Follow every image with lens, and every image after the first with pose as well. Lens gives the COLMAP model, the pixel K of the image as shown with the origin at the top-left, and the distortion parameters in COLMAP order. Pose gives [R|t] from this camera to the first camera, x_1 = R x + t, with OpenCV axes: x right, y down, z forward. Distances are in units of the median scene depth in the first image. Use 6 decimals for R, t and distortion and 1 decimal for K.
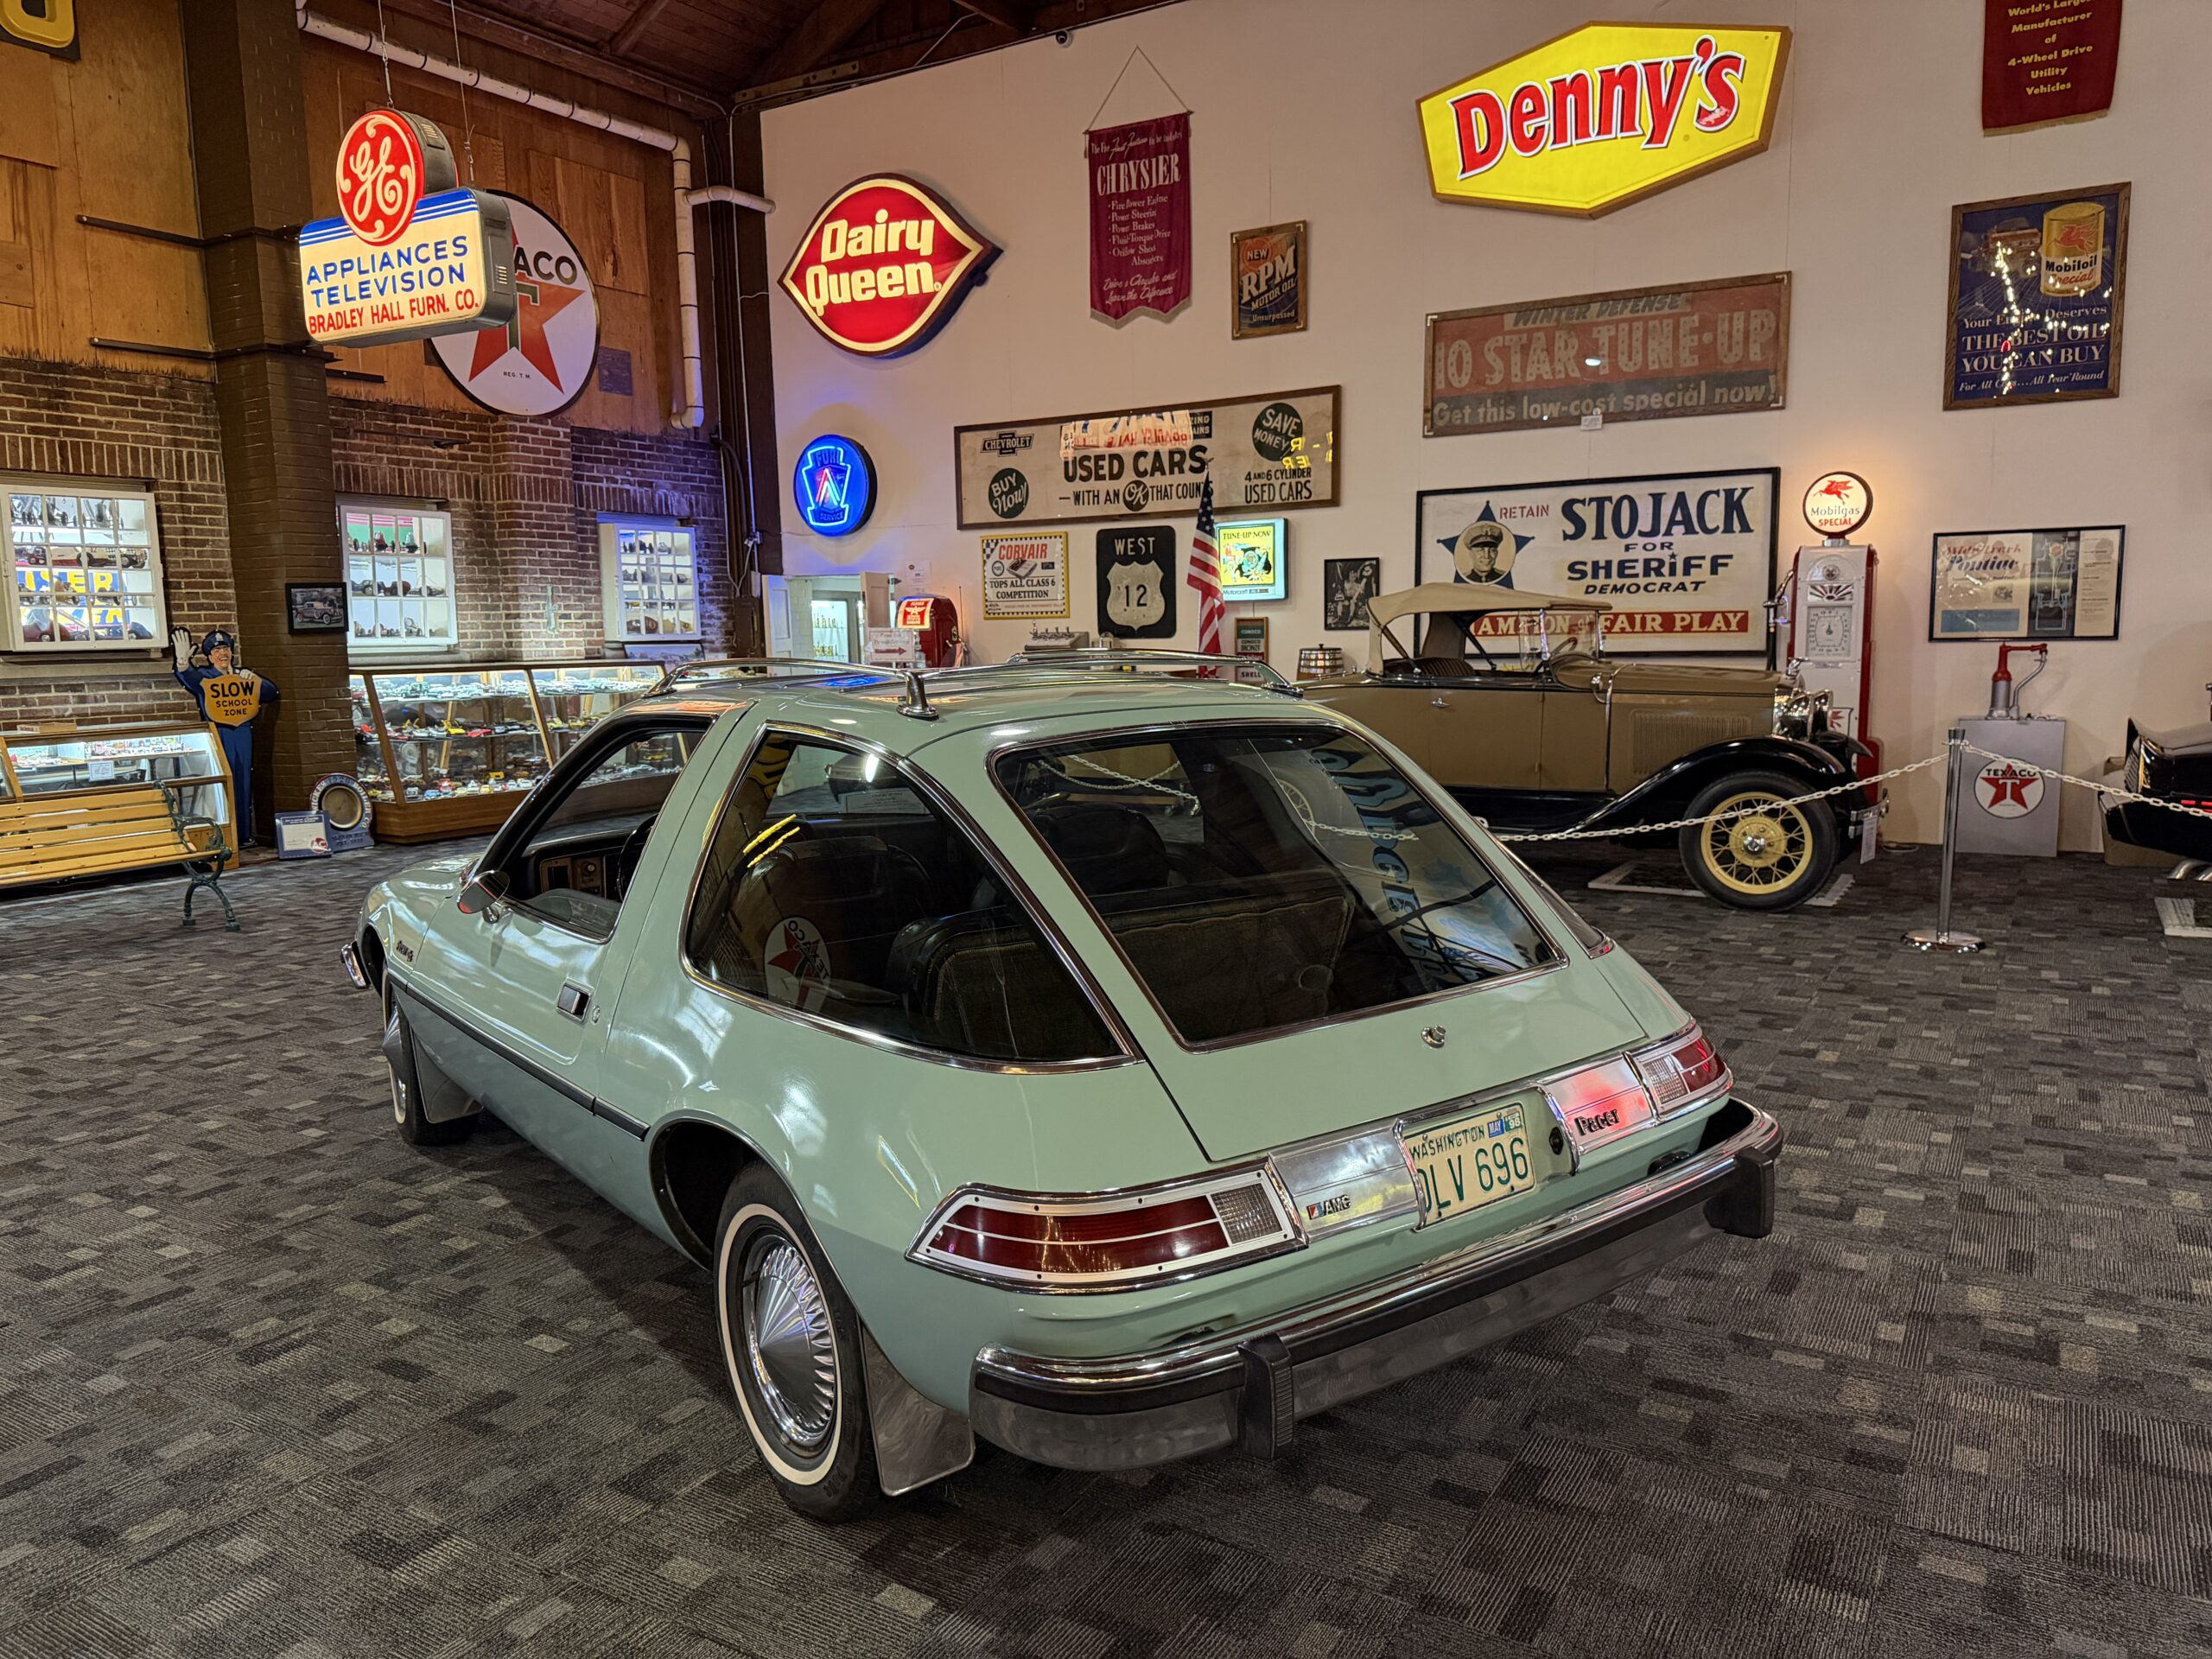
lens RADIAL K [[1549.7, 0, 1117.5], [0, 1549.7, 830.3], [0, 0, 1]] dist [0.003471, -0.030586]
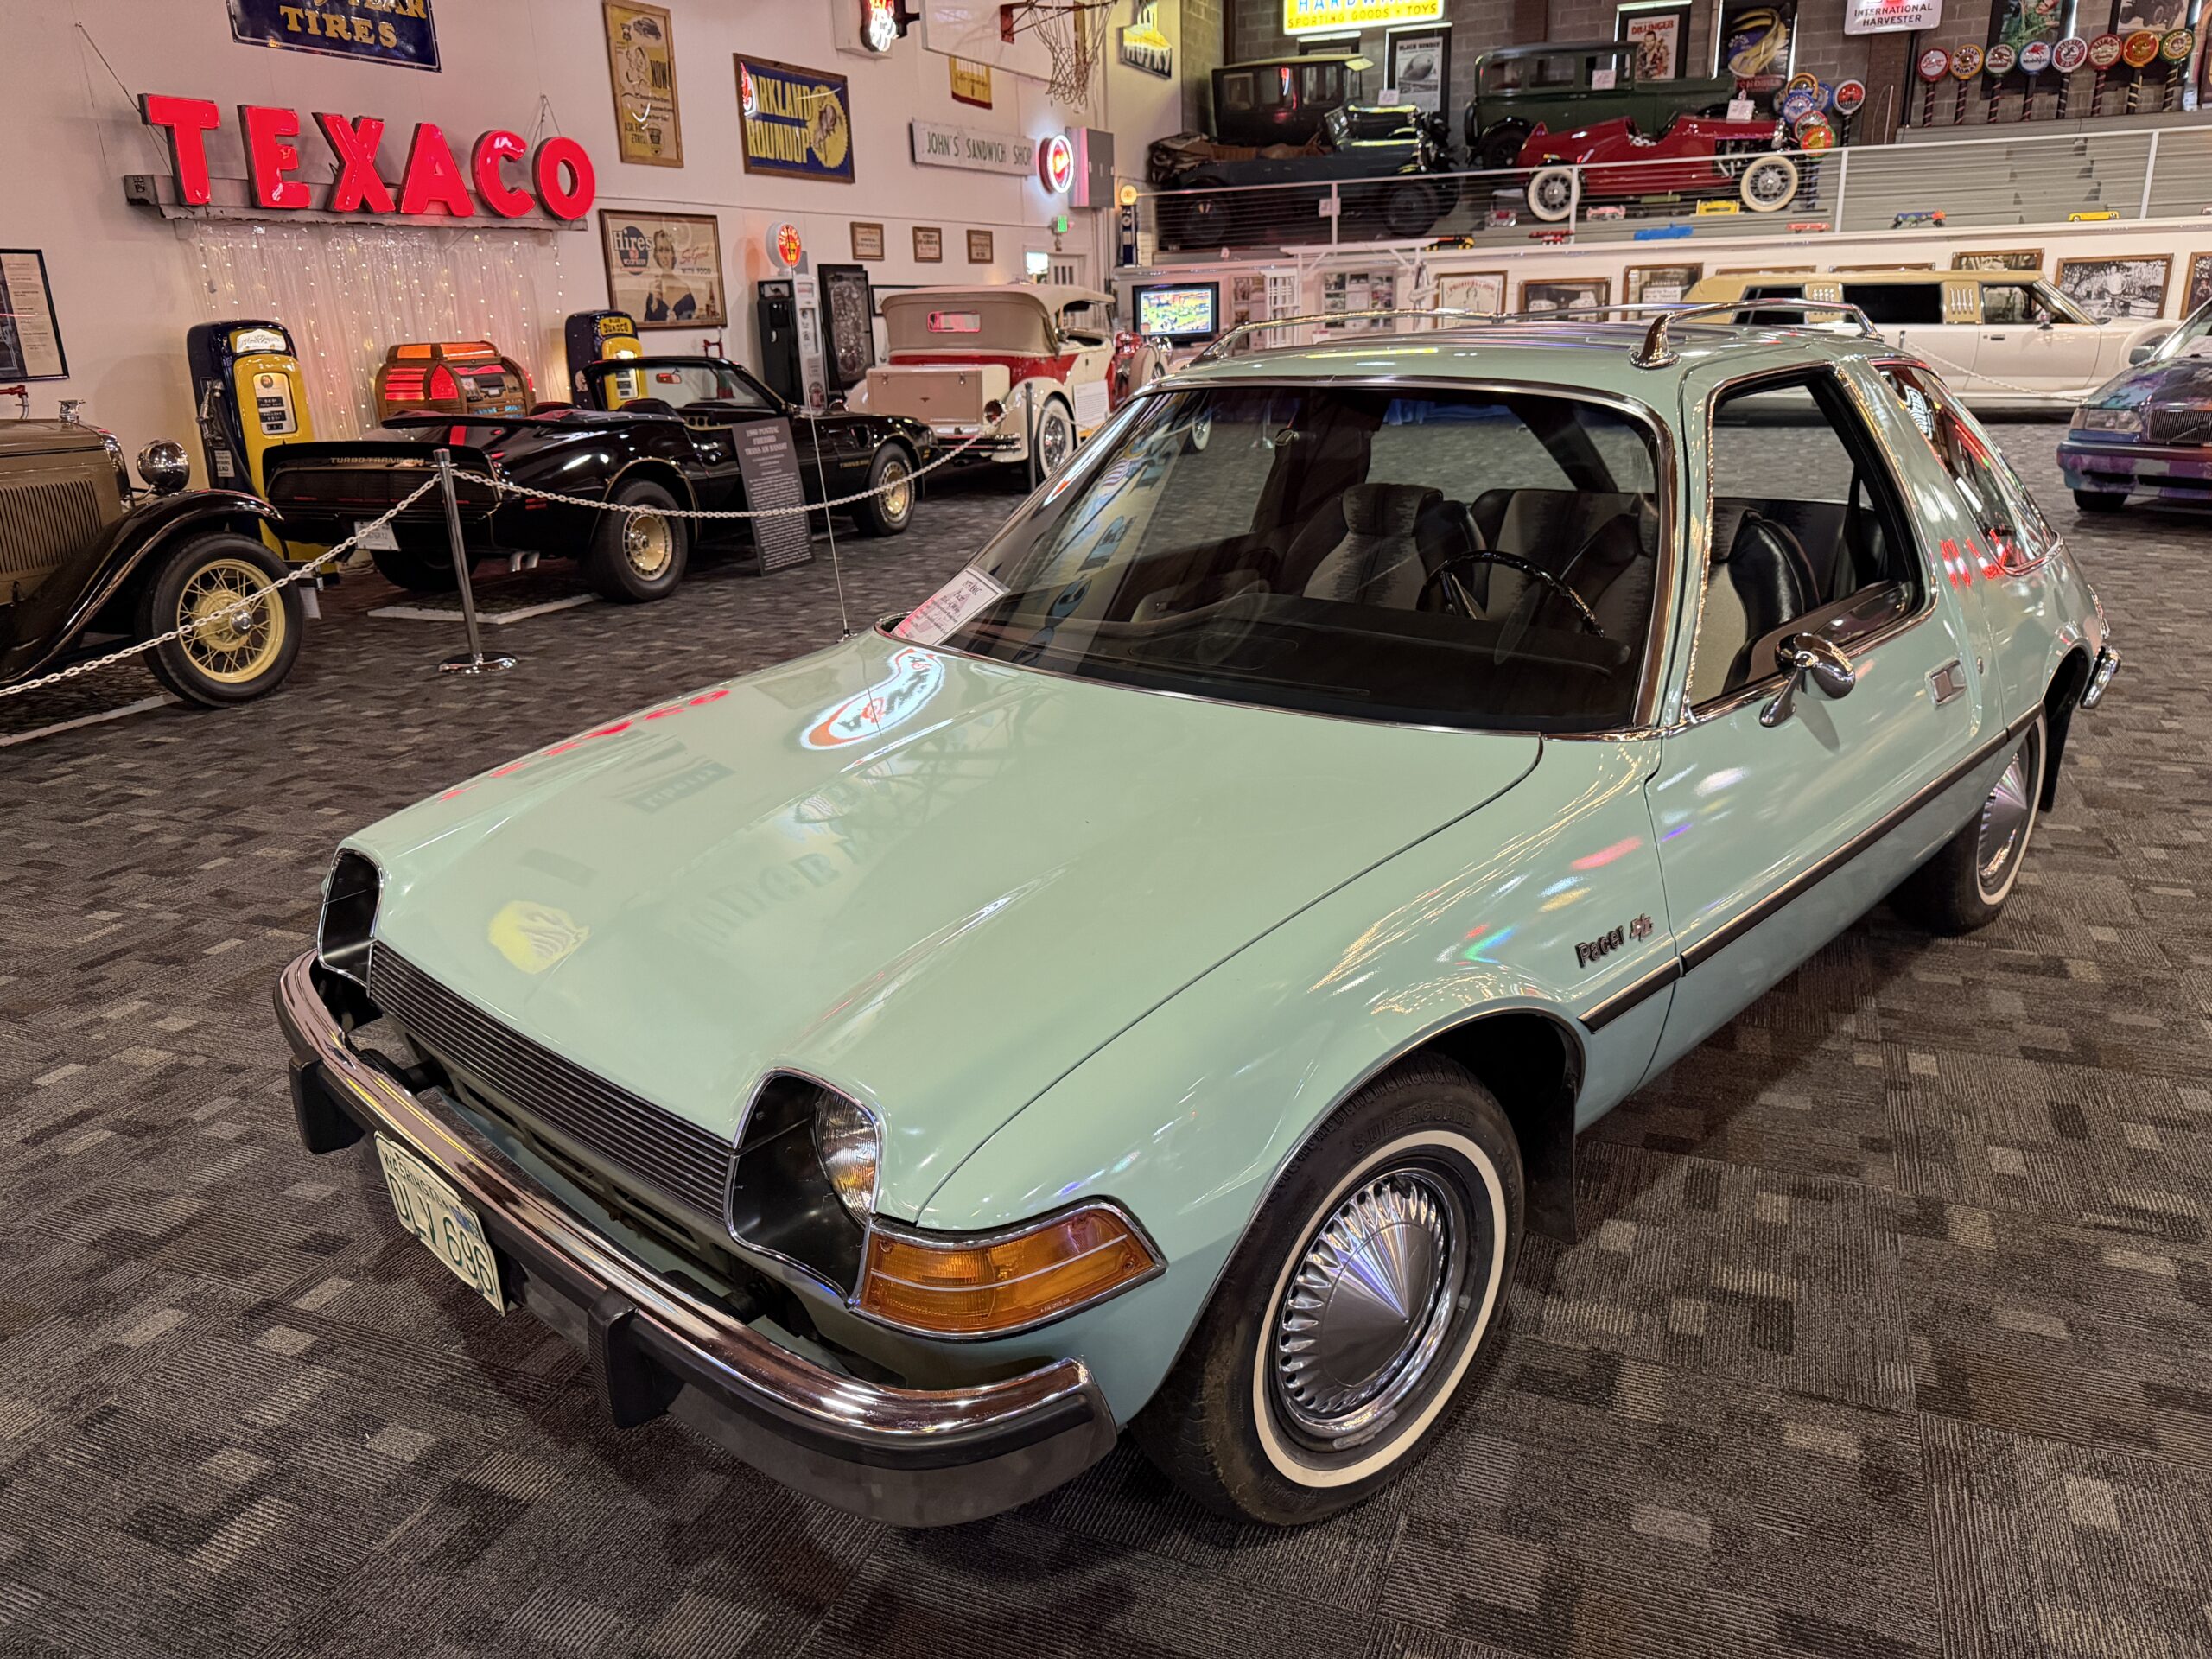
lens RADIAL K [[1549.7, 0, 1117.5], [0, 1549.7, 830.3], [0, 0, 1]] dist [0.003471, -0.030586]
pose [[-0.131930, -0.294900, 0.946376, -1.028051], [0.164899, 0.934889, 0.314309, -0.151340], [-0.977447, 0.197524, -0.074711, 1.367347]]
